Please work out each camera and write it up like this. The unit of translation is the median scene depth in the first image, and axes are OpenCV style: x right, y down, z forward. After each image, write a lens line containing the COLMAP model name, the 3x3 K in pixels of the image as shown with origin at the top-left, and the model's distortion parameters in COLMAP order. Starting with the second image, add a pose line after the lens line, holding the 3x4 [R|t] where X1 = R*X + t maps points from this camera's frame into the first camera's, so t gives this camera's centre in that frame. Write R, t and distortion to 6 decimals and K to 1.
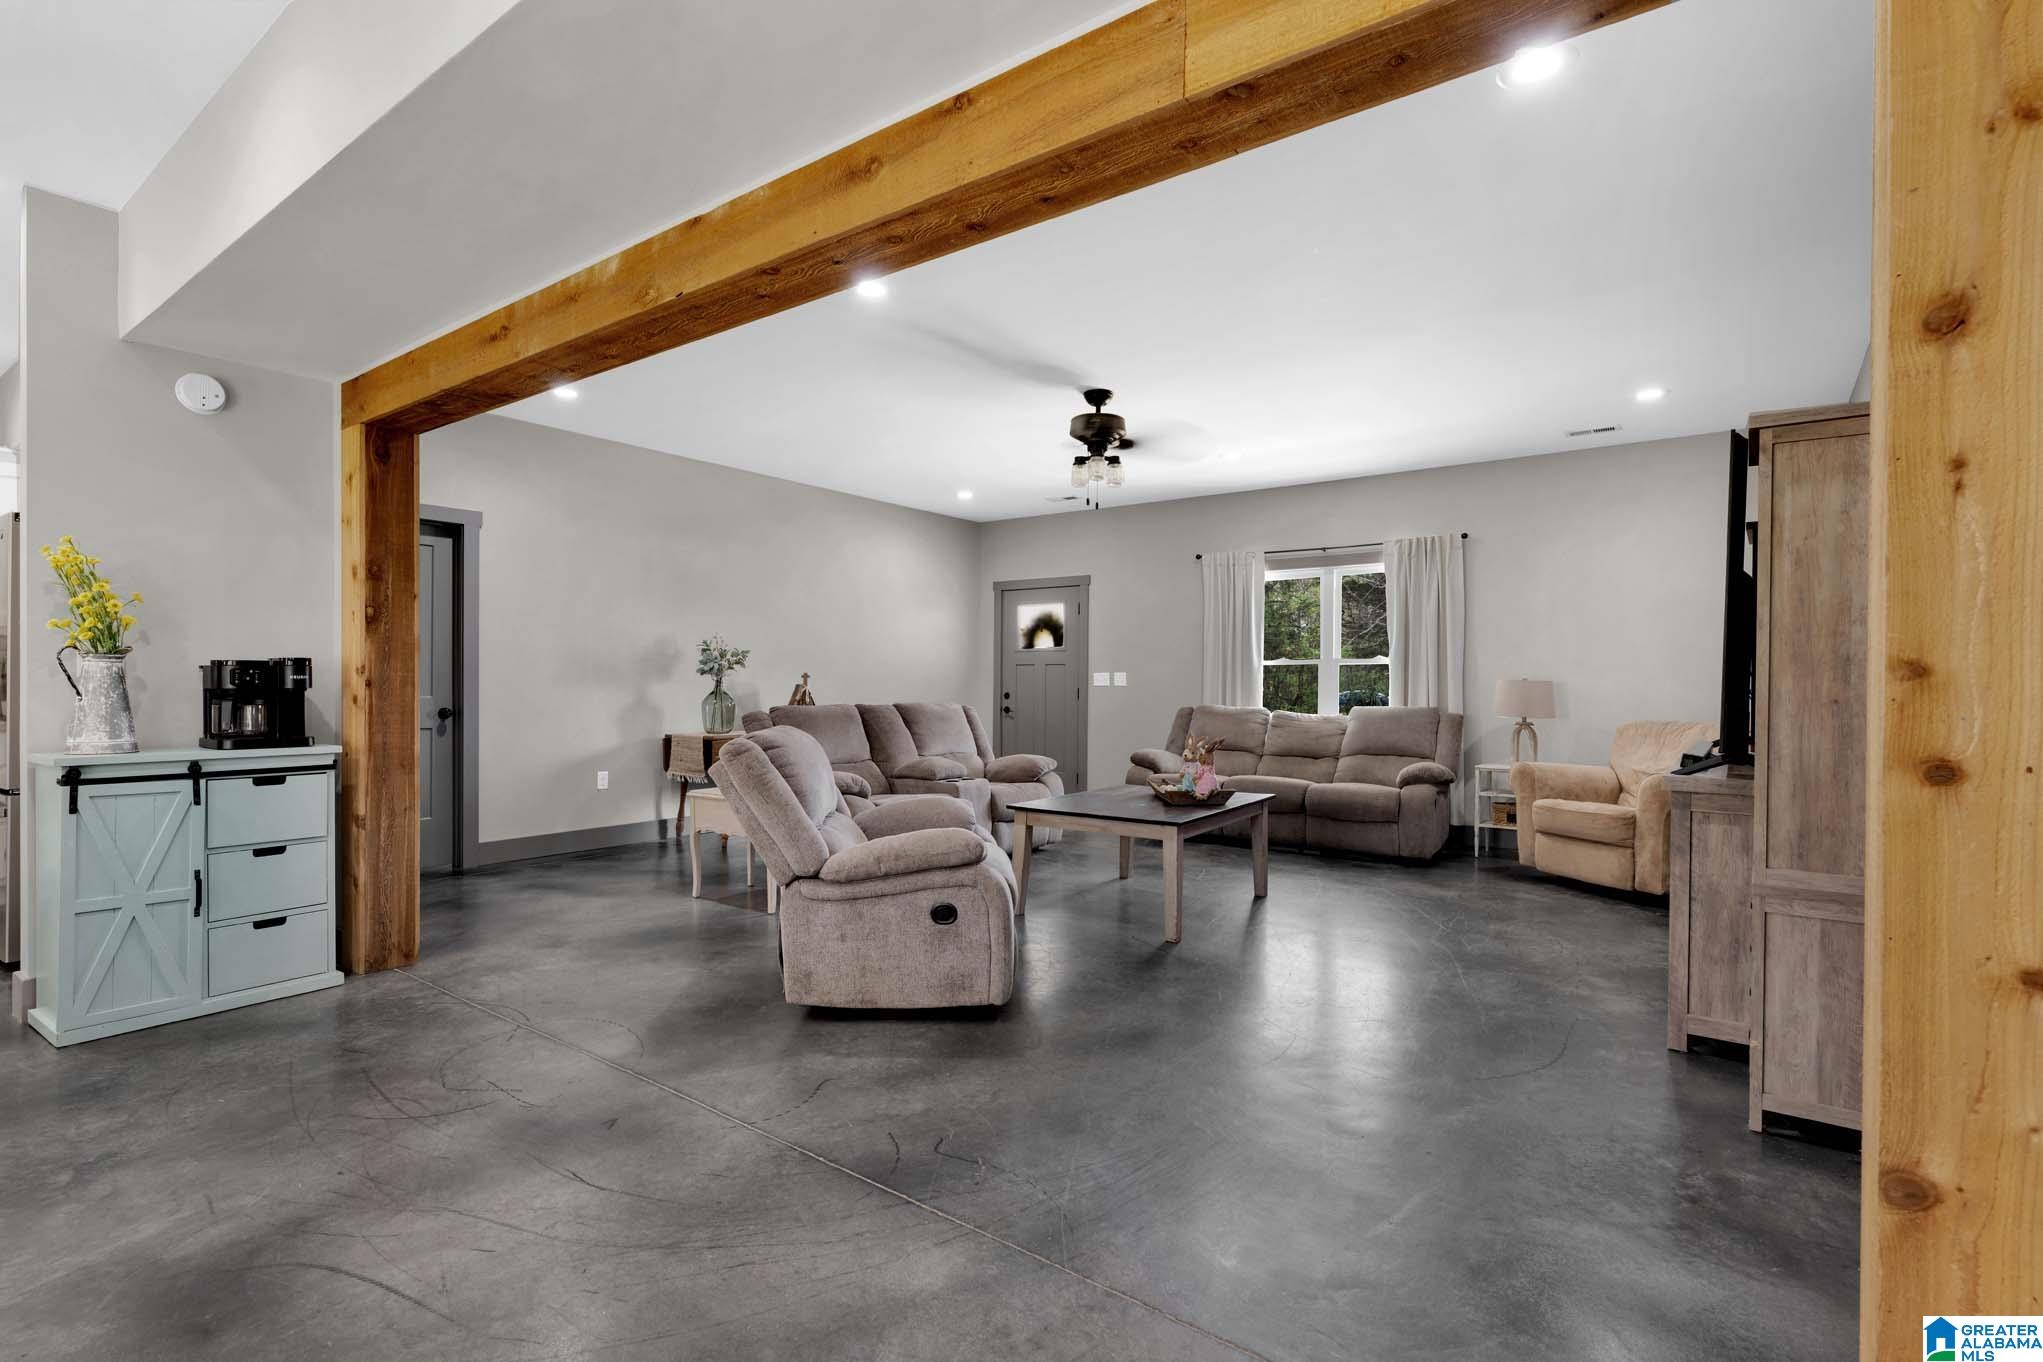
lens RADIAL K [[958.1, 0, 1021.5], [0, 958.1, 681.0], [0, 0, 1]] dist [-0.017107, -0.000339]
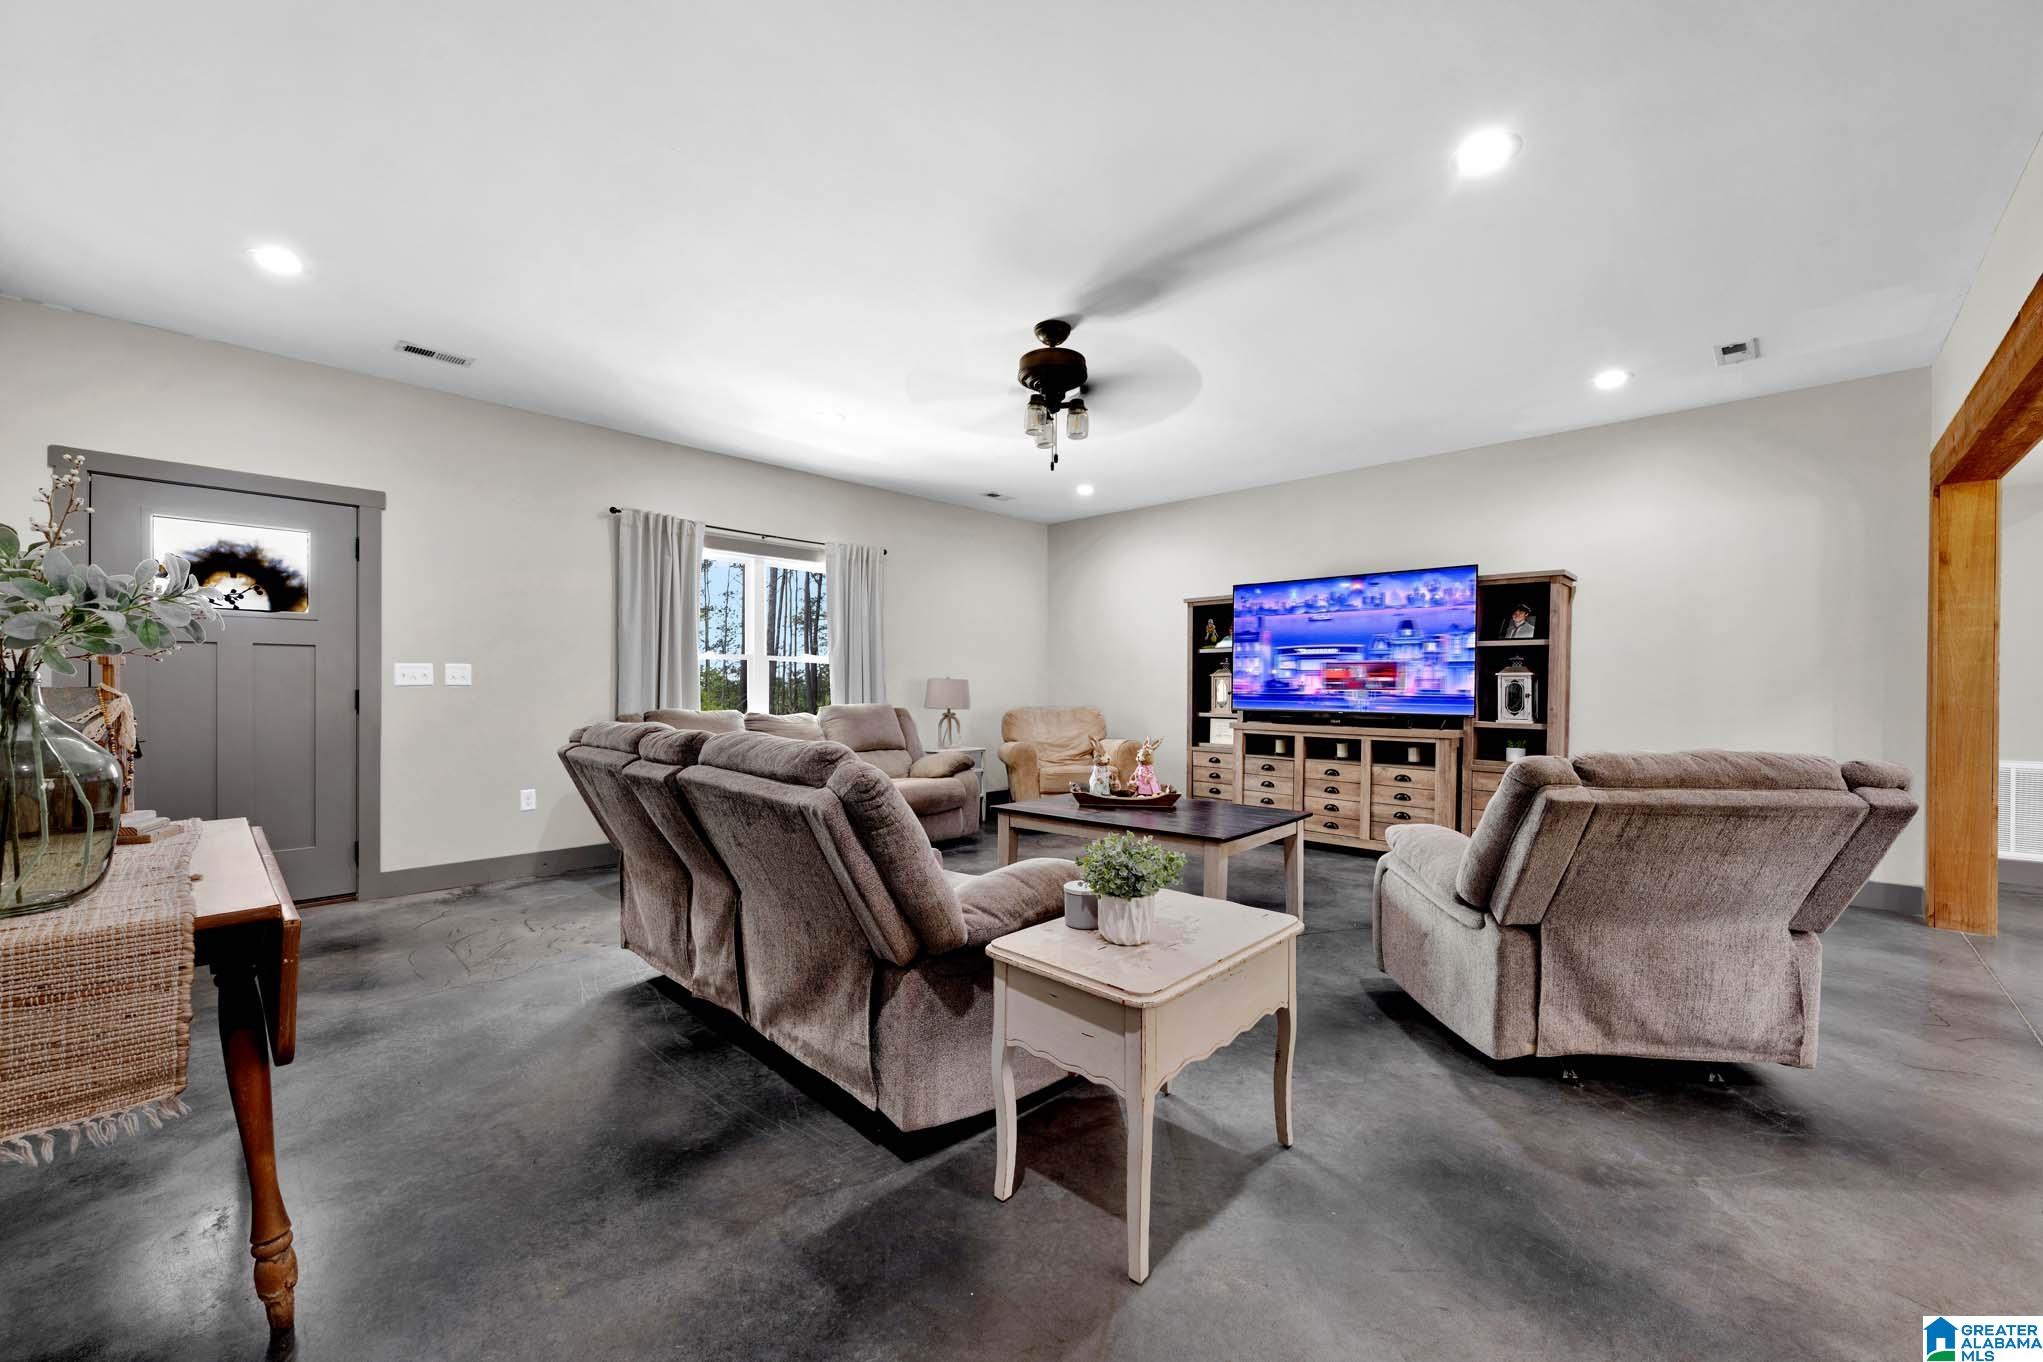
lens RADIAL K [[807.6, 0, 1021.5], [0, 807.6, 681.0], [0, 0, 1]] dist [0.002764, -0.000219]
pose [[0.116494, 0.000669, 0.993191, -0.880408], [-0.004024, 0.999992, -0.000202, 0.002494], [-0.993183, -0.003973, 0.116495, 1.373117]]
